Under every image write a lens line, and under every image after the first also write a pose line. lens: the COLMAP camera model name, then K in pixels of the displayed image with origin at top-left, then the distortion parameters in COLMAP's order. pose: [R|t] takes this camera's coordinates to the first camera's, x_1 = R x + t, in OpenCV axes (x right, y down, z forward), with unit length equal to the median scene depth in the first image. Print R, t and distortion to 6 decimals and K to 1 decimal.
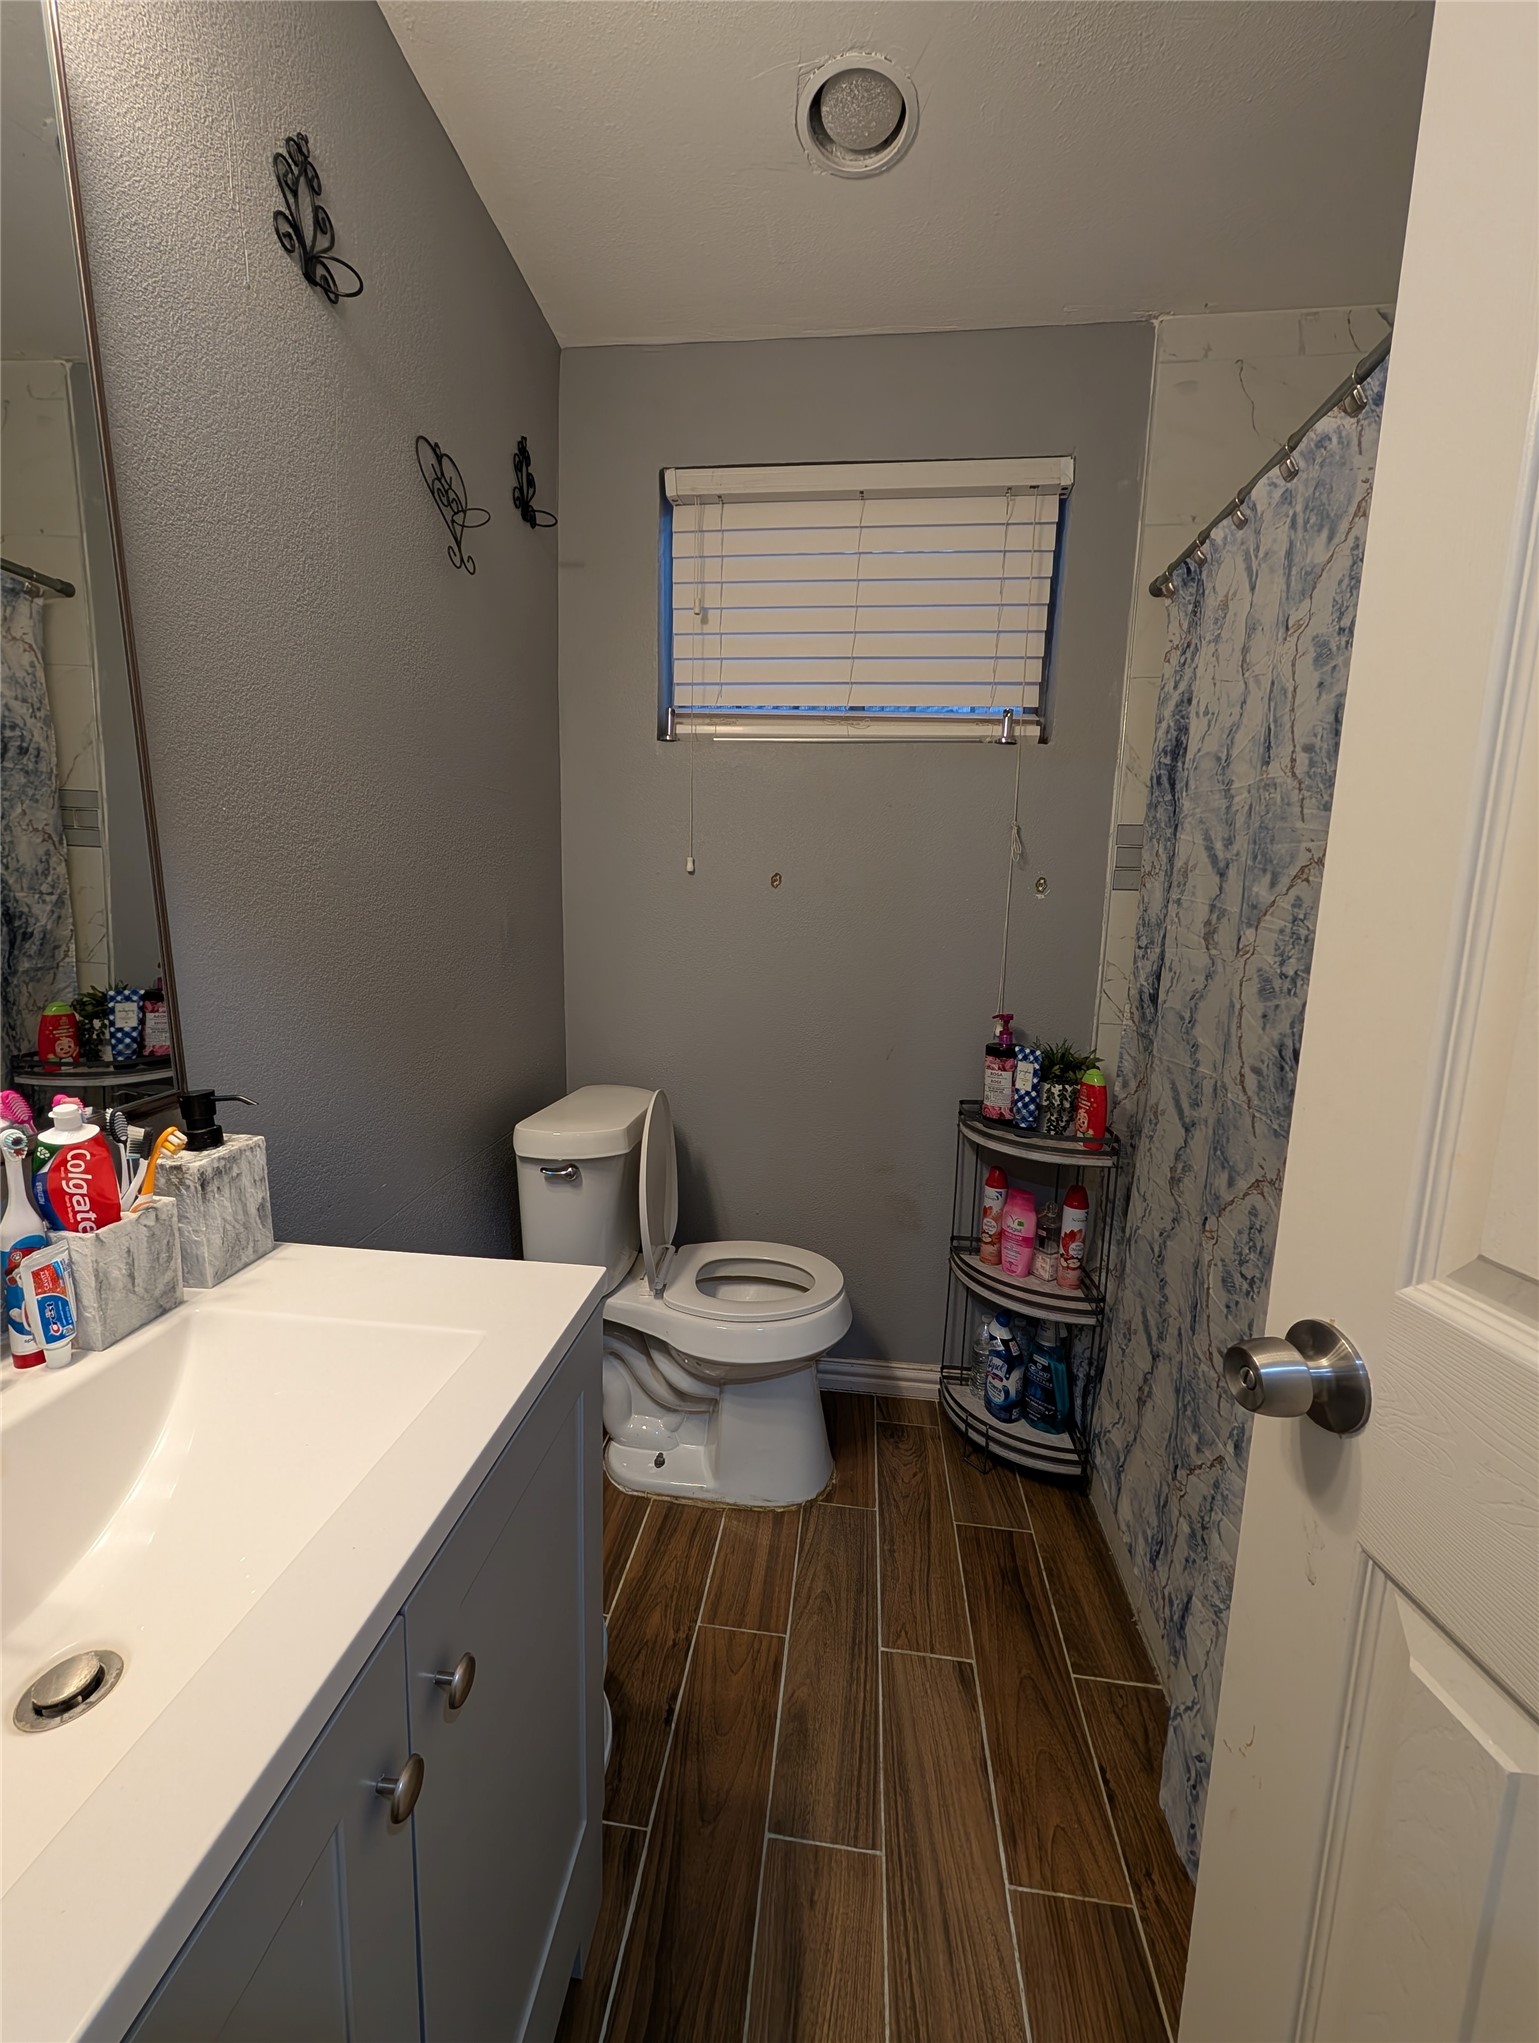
lens RADIAL K [[775.2, 0, 768.1], [0, 775.2, 1036.8], [0, 0, 1]] dist [-0.001366, 0.000109]
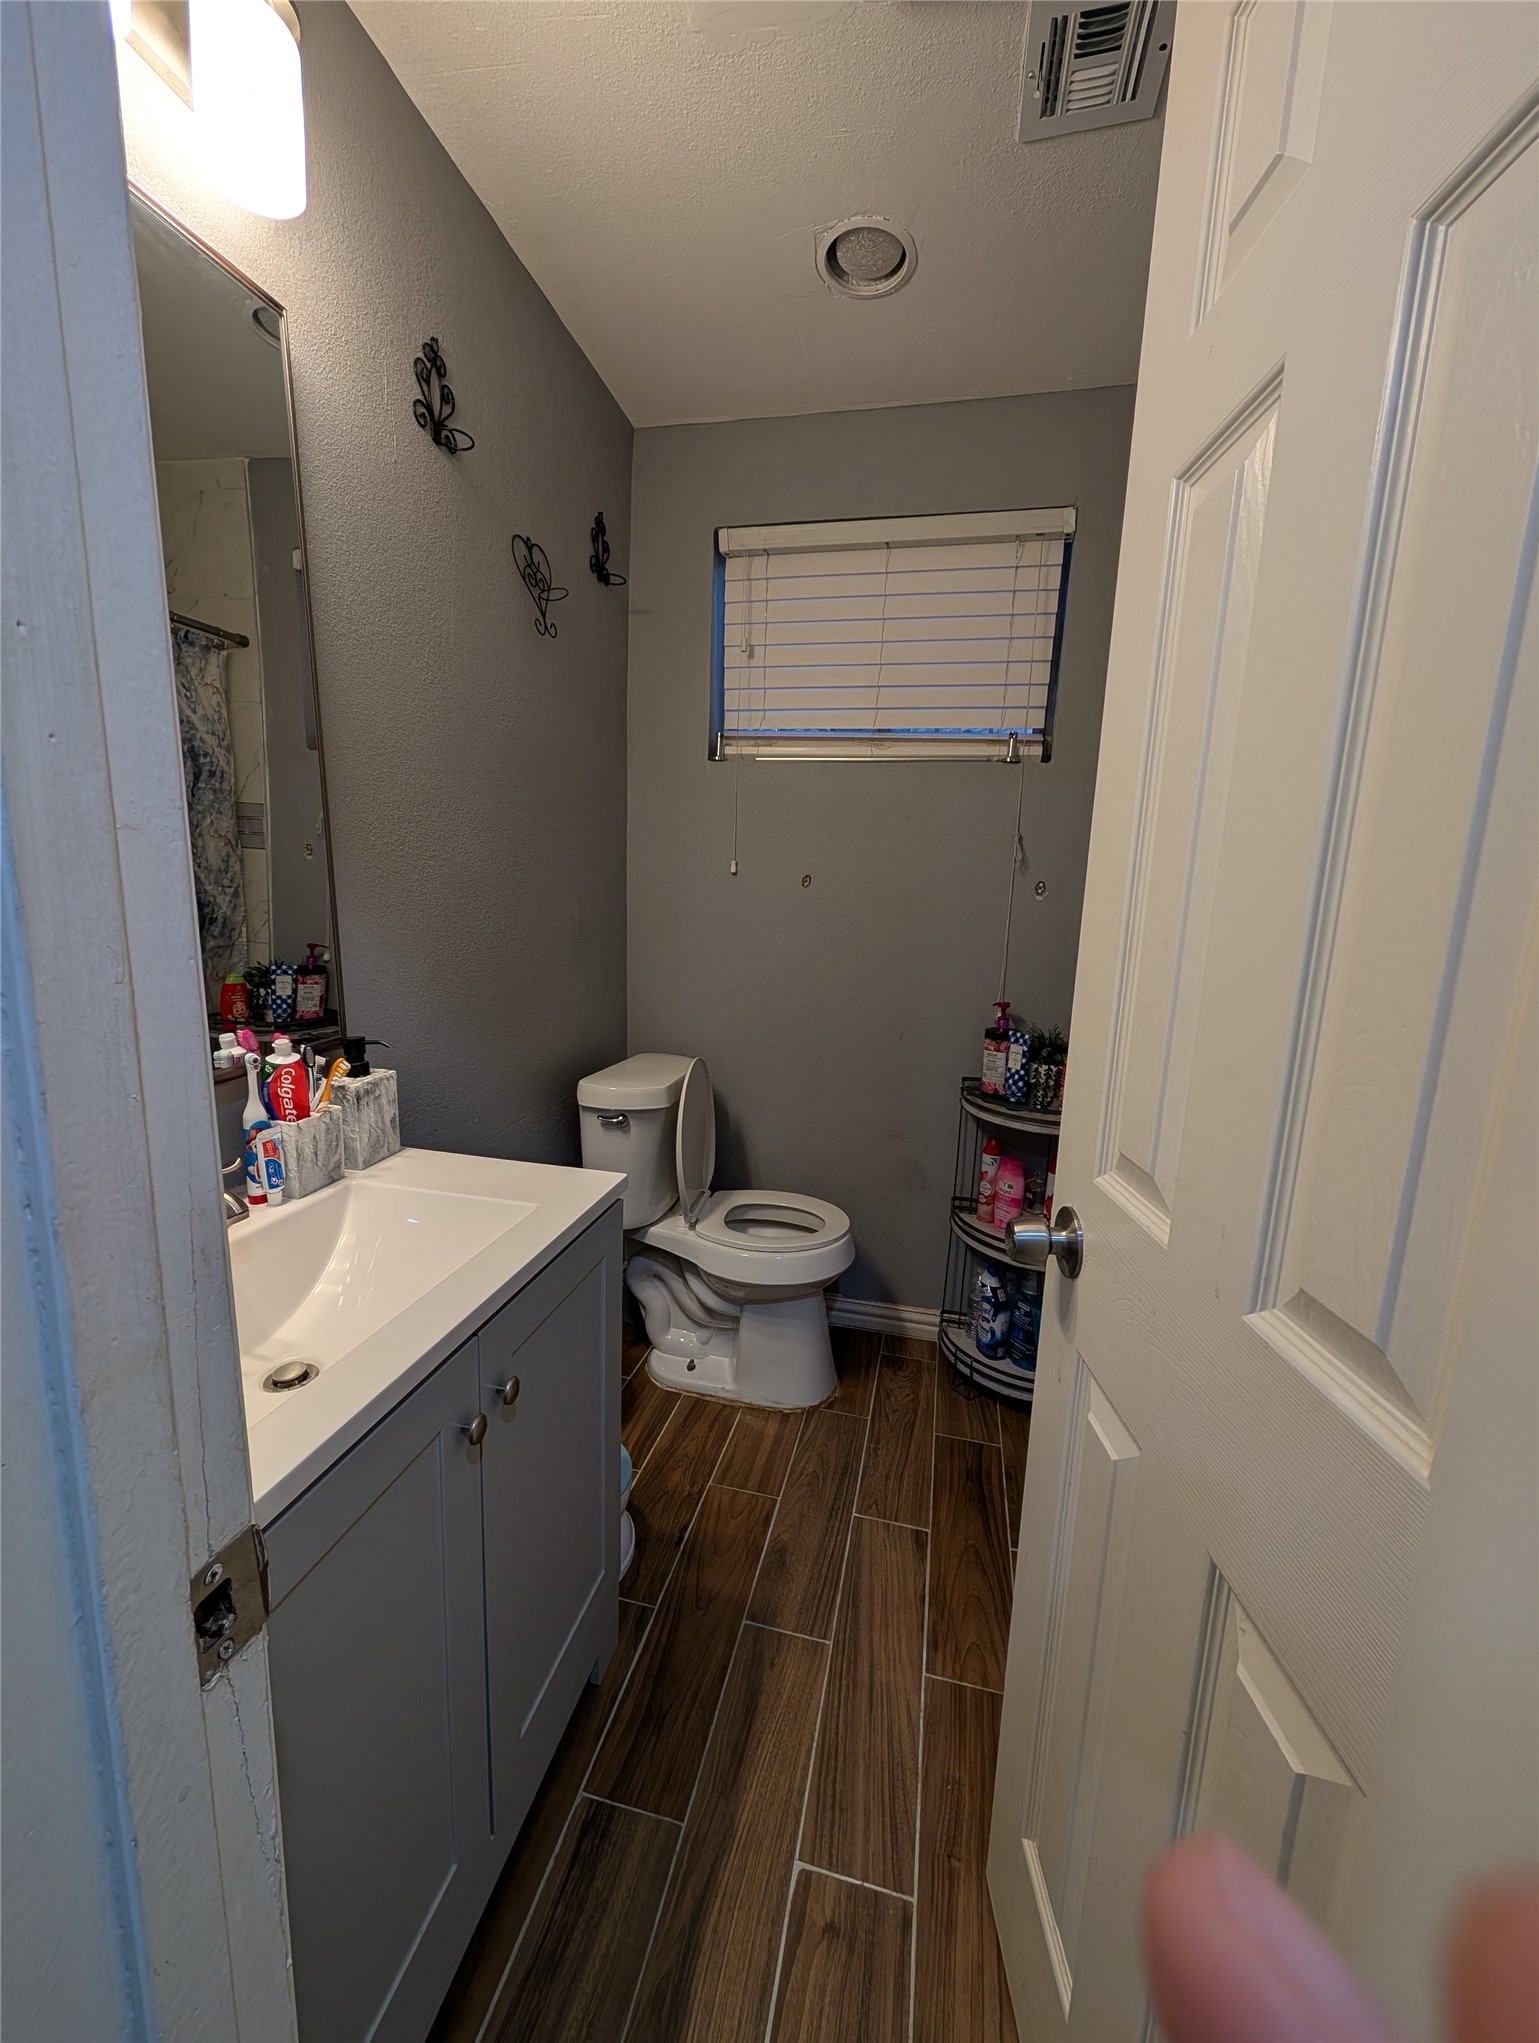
lens RADIAL K [[775.2, 0, 768.1], [0, 775.2, 1036.8], [0, 0, 1]] dist [-0.001366, 0.000109]
pose [[0.993841, 0.030141, -0.106642, 0.094525], [-0.028158, 0.999402, 0.020052, 0.009289], [0.107183, -0.016926, 0.994095, -0.179632]]
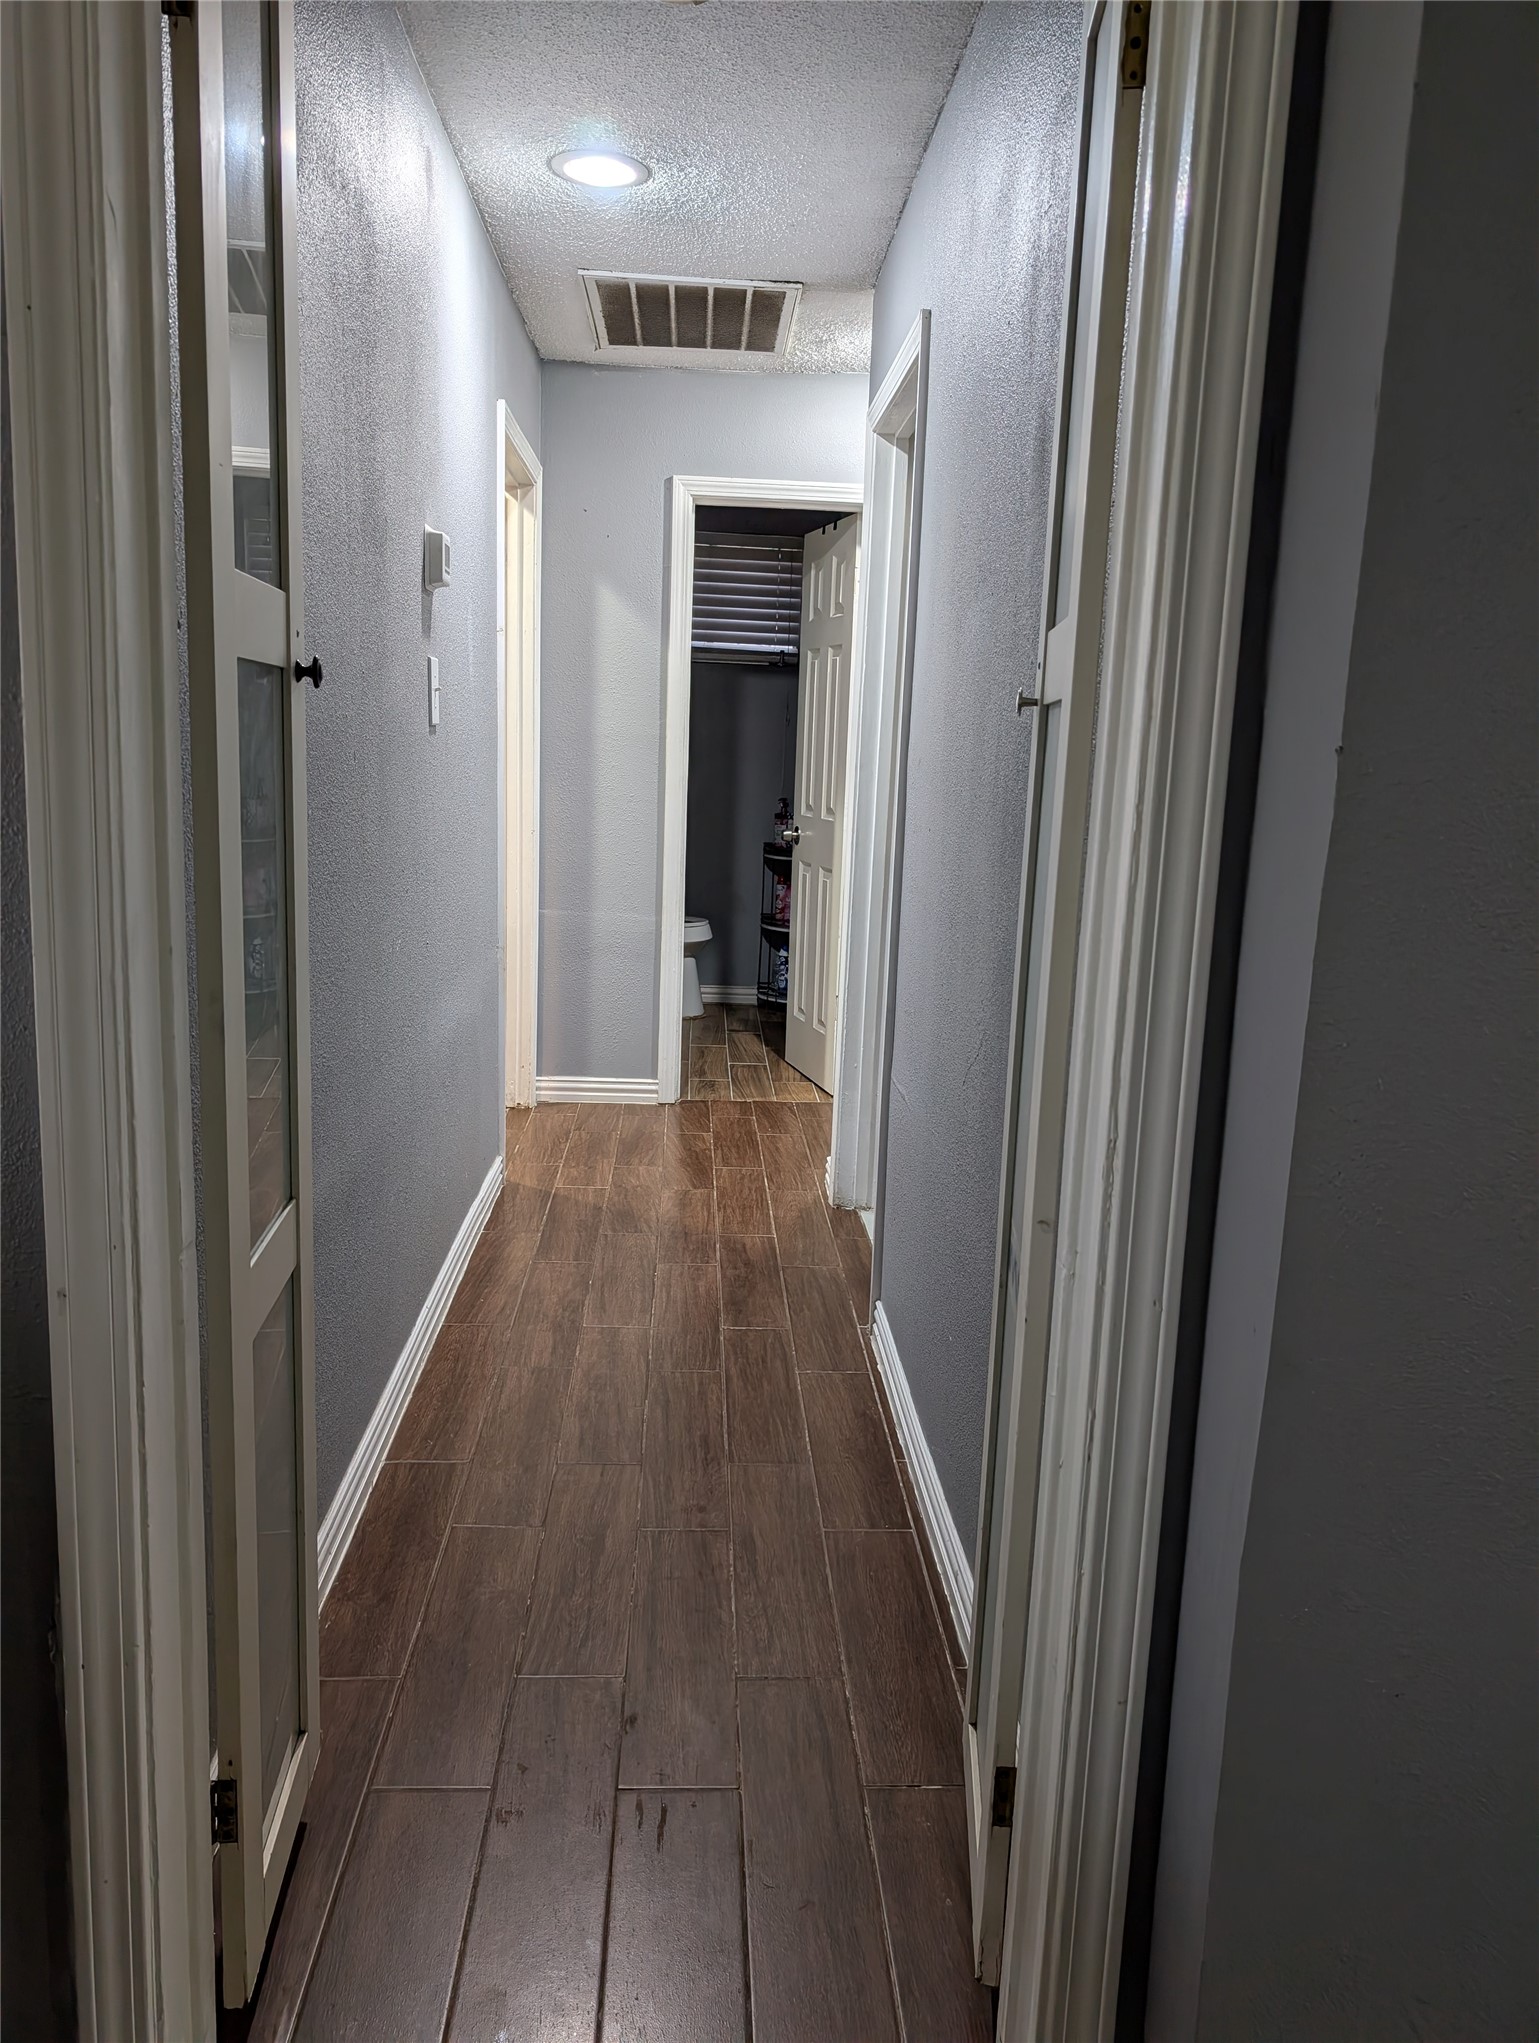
lens RADIAL K [[1458.9, 0, 769.5], [0, 1458.9, 1021.5], [0, 0, 1]] dist [0.028252, -0.001247]
pose [[0.987603, -0.020782, 0.155591, -0.392618], [0.016112, 0.999383, 0.031217, 0.490935], [-0.156144, -0.028323, 0.987328, -3.188245]]
